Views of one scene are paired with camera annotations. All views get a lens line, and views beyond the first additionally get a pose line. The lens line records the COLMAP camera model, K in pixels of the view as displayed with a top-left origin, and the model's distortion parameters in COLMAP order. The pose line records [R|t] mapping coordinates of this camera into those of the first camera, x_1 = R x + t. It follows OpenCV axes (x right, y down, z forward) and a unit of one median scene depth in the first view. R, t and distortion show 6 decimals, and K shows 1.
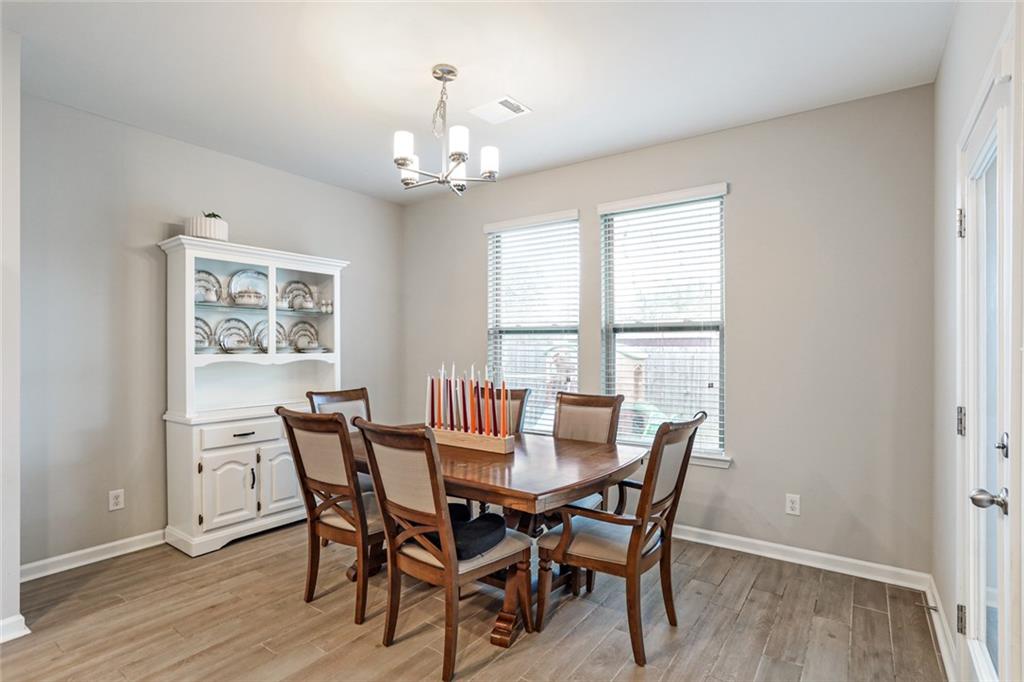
lens RADIAL K [[510.0, 0, 509.3], [0, 510.0, 351.6], [0, 0, 1]] dist [-0.031981, 0.000325]
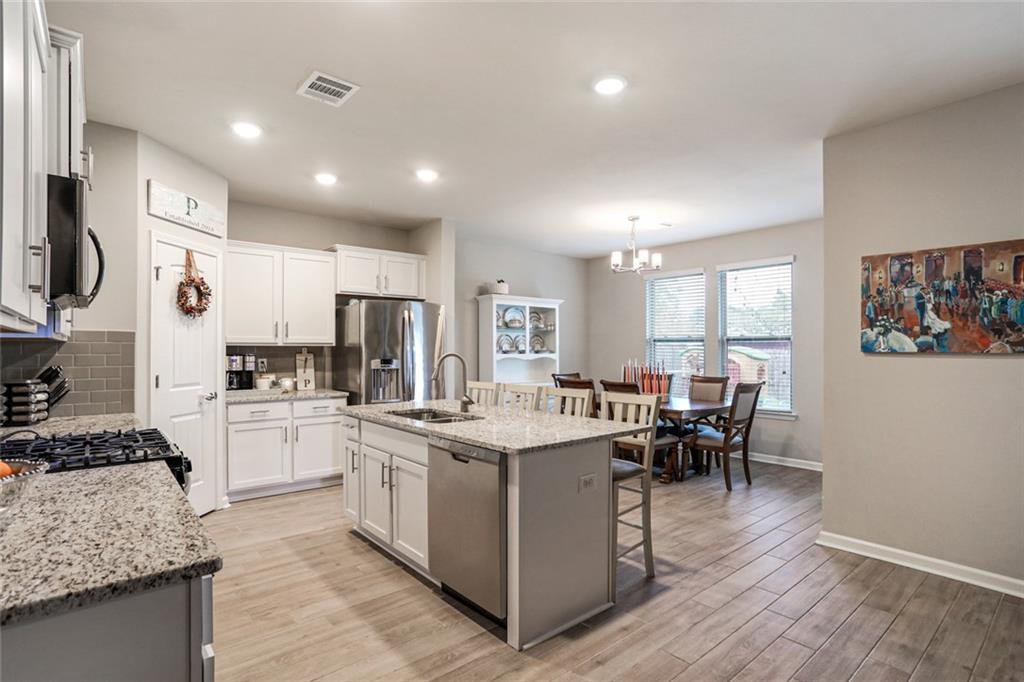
lens RADIAL K [[510.0, 0, 509.3], [0, 510.0, 351.6], [0, 0, 1]] dist [-0.031981, 0.000325]
pose [[0.968728, 0.000555, -0.248125, -0.074720], [-0.001937, 0.999984, -0.005329, 0.006839], [0.248118, 0.005643, 0.968713, -0.808963]]
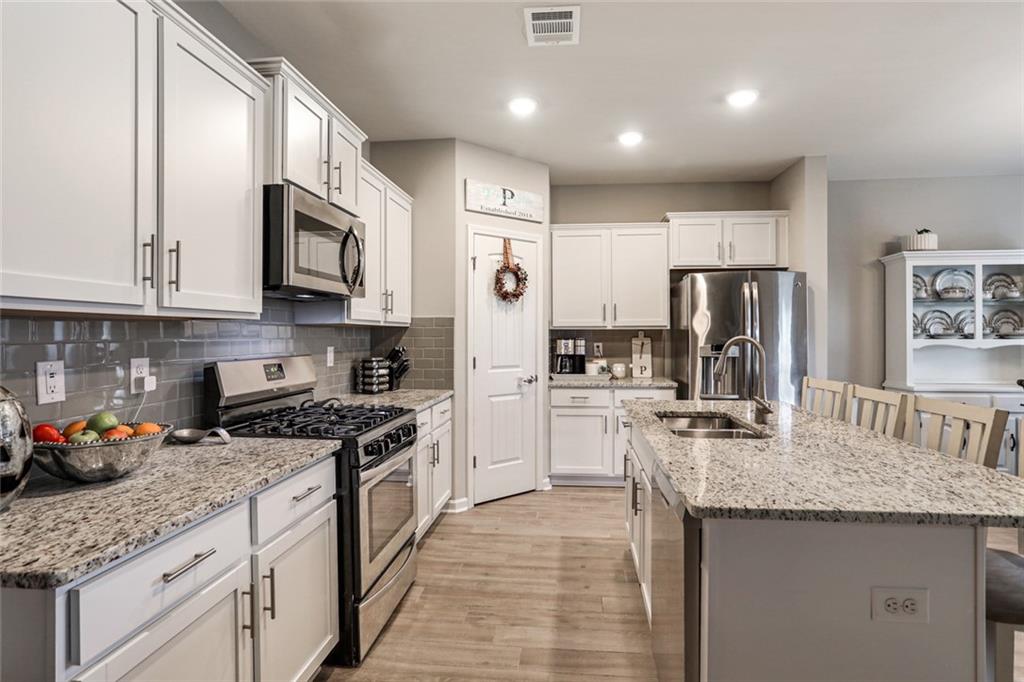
lens RADIAL K [[522.2, 0, 513.4], [0, 522.2, 336.9], [0, 0, 1]] dist [-0.066235, 0.035116]
pose [[0.495964, 0.002549, -0.868339, 0.014680], [-0.006245, 0.999980, -0.000631, 0.006706], [0.868320, 0.005736, 0.495971, -0.517829]]
